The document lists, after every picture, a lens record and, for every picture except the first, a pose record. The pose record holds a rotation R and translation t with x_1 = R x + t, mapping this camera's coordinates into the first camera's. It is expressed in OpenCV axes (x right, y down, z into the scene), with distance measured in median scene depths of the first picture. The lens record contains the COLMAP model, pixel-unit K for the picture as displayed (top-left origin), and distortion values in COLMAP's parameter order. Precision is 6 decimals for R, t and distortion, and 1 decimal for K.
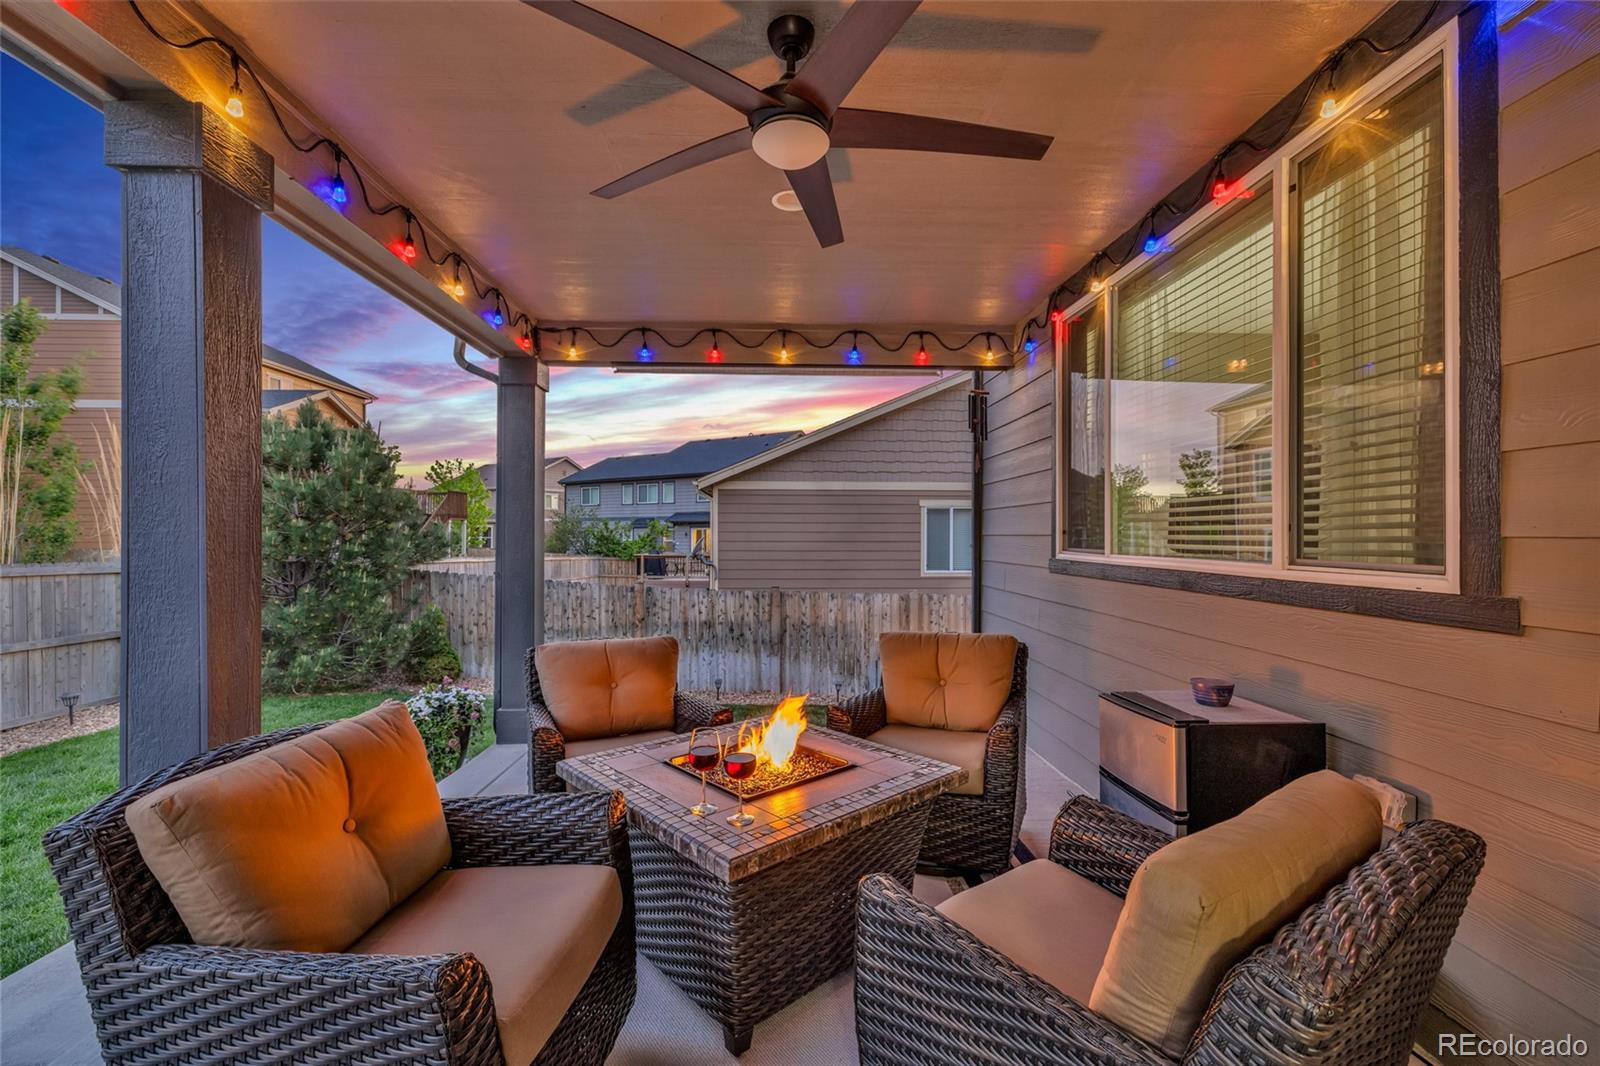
lens RADIAL K [[684.5, 0, 797.2], [0, 684.5, 534.8], [0, 0, 1]] dist [0.000502, -0.000091]
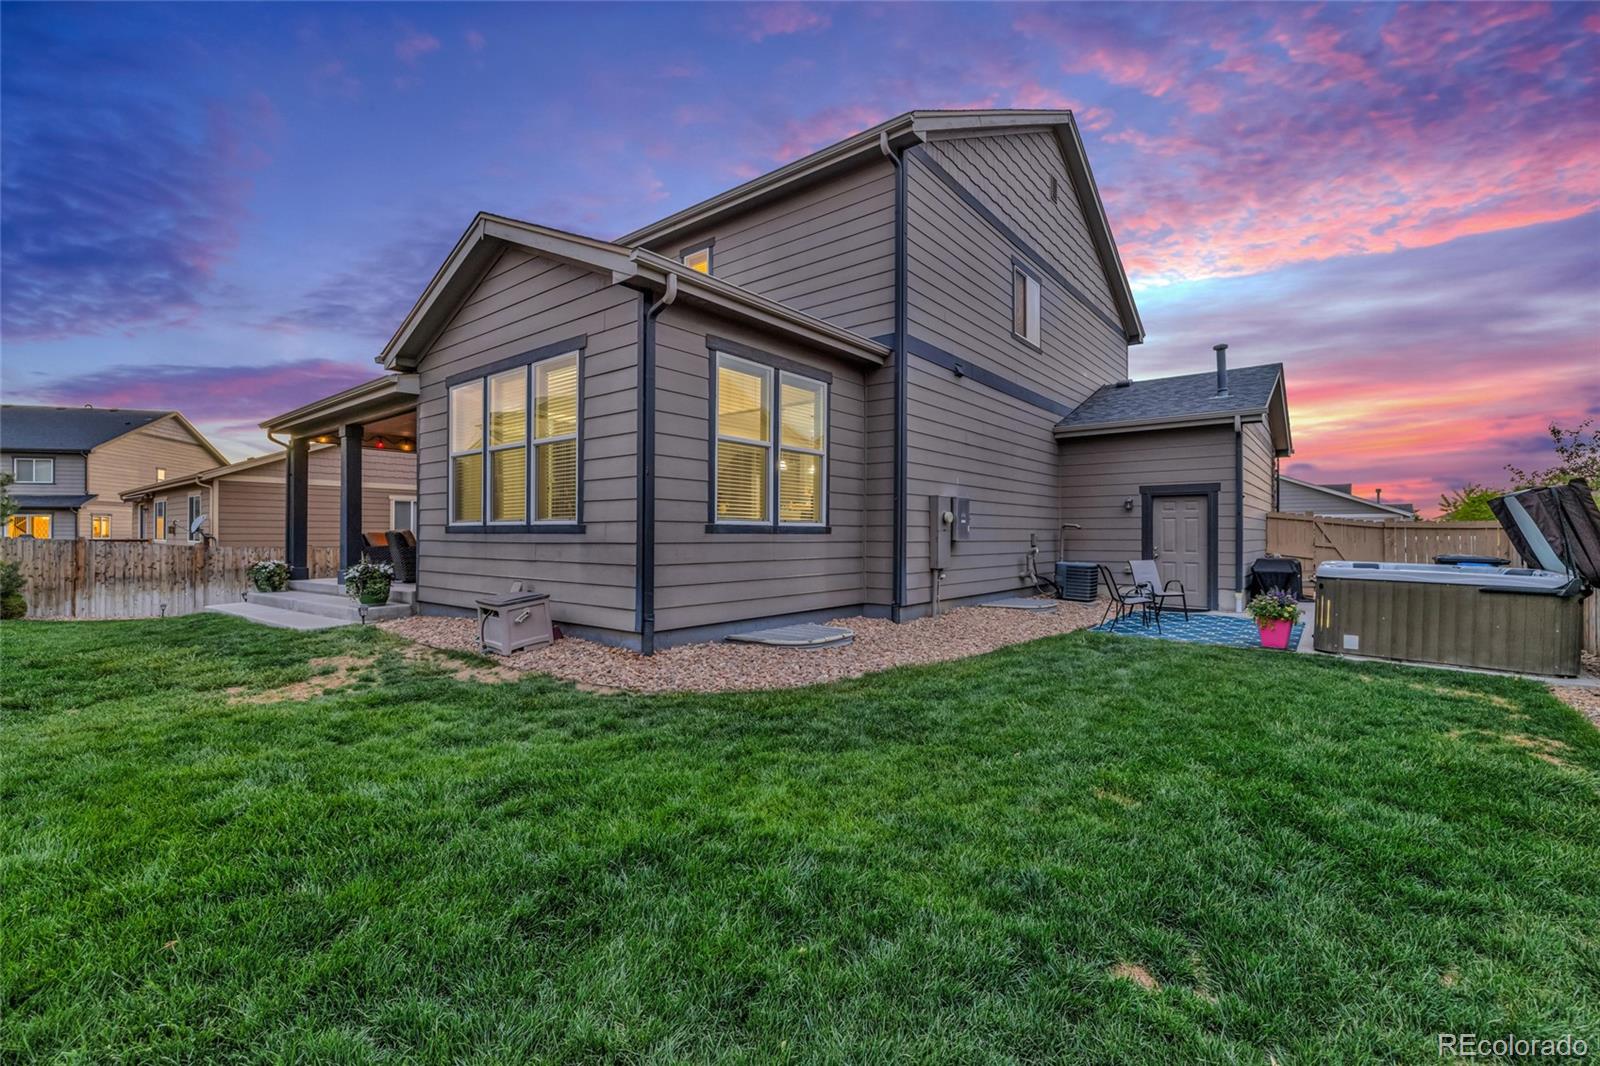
lens RADIAL K [[684.5, 0, 799.6], [0, 684.5, 535.7], [0, 0, 1]] dist [0.000502, -0.000091]
pose [[0.663889, 0.000317, 0.747831, -0.472845], [-0.001359, 0.999999, 0.000783, 0.050651], [-0.747830, -0.001536, 0.663889, -0.959870]]
